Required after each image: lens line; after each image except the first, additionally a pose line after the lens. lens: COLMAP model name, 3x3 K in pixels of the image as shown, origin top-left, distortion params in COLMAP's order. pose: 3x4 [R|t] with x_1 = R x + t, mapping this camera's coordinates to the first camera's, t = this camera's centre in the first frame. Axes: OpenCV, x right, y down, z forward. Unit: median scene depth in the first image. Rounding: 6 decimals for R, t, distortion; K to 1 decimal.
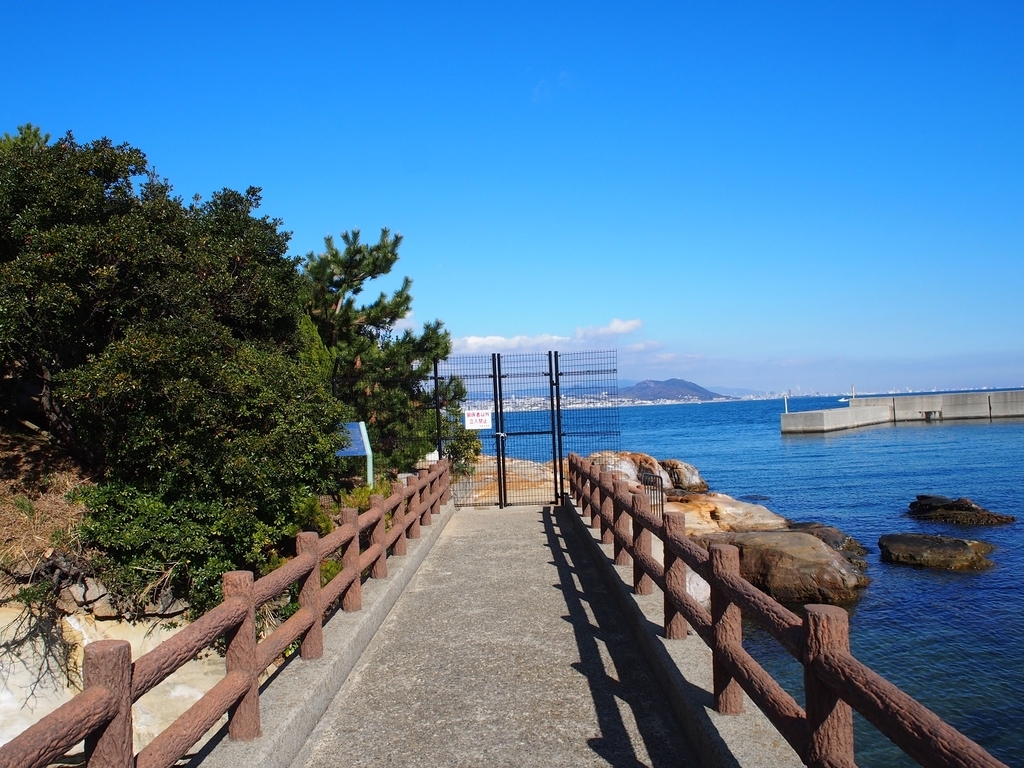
lens RADIAL K [[833.9, 0, 512.0], [0, 833.9, 384.0], [0, 0, 1]] dist [0.000170, 0.003260]
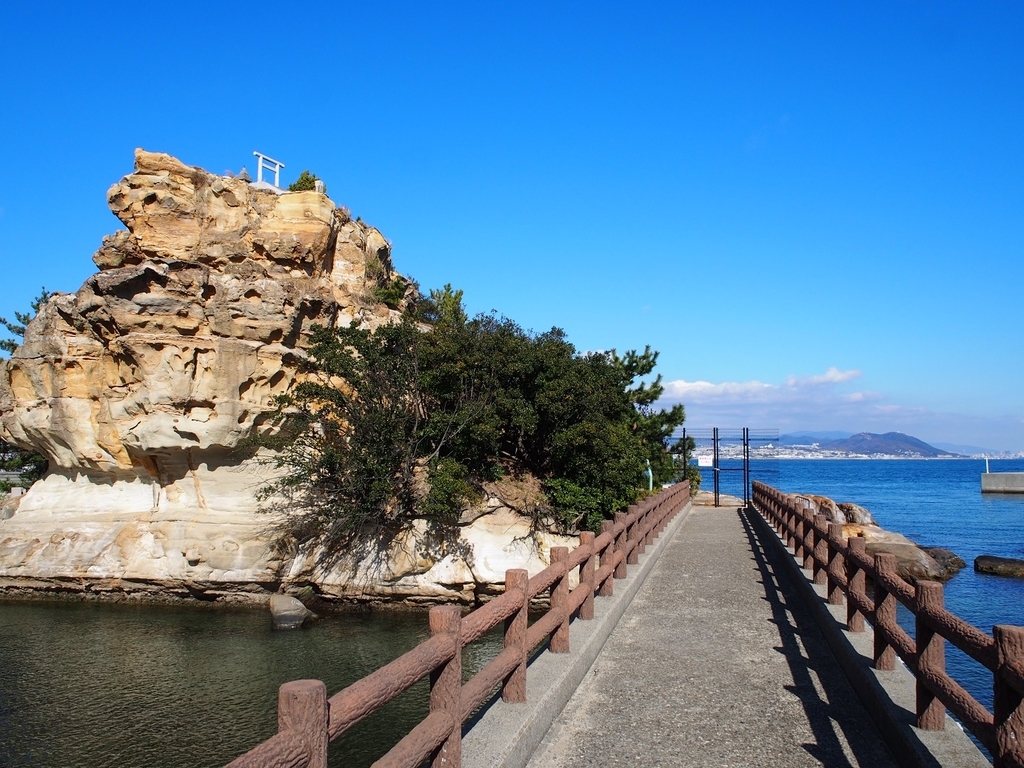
lens RADIAL K [[844.5, 0, 512.0], [0, 844.5, 384.0], [0, 0, 1]] dist [-0.058028, 0.022642]
pose [[0.970823, 0.030335, -0.237869, -0.012568], [-0.042162, 0.998106, -0.044790, -0.023097], [0.236060, 0.053512, 0.970264, -0.781523]]
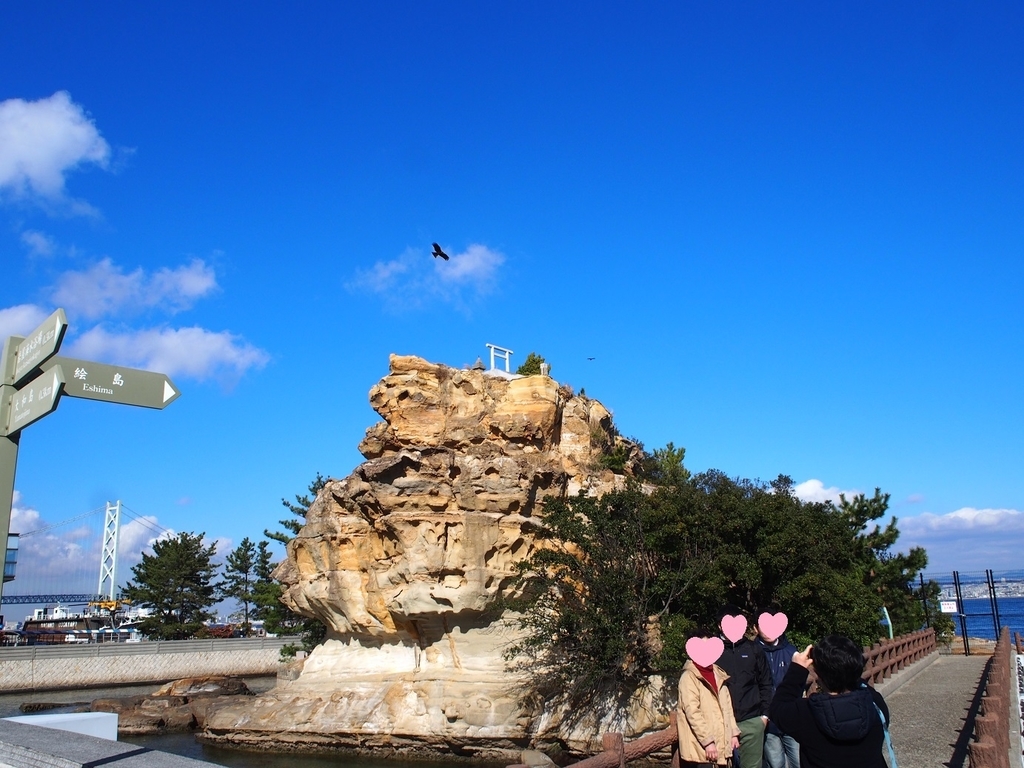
lens RADIAL K [[844.5, 0, 512.0], [0, 844.5, 384.0], [0, 0, 1]] dist [-0.058028, 0.022642]
pose [[0.865717, -0.107694, -0.488811, 0.057701], [0.001112, 0.976990, -0.213280, -0.038519], [0.500533, 0.184097, 0.845917, -0.889819]]
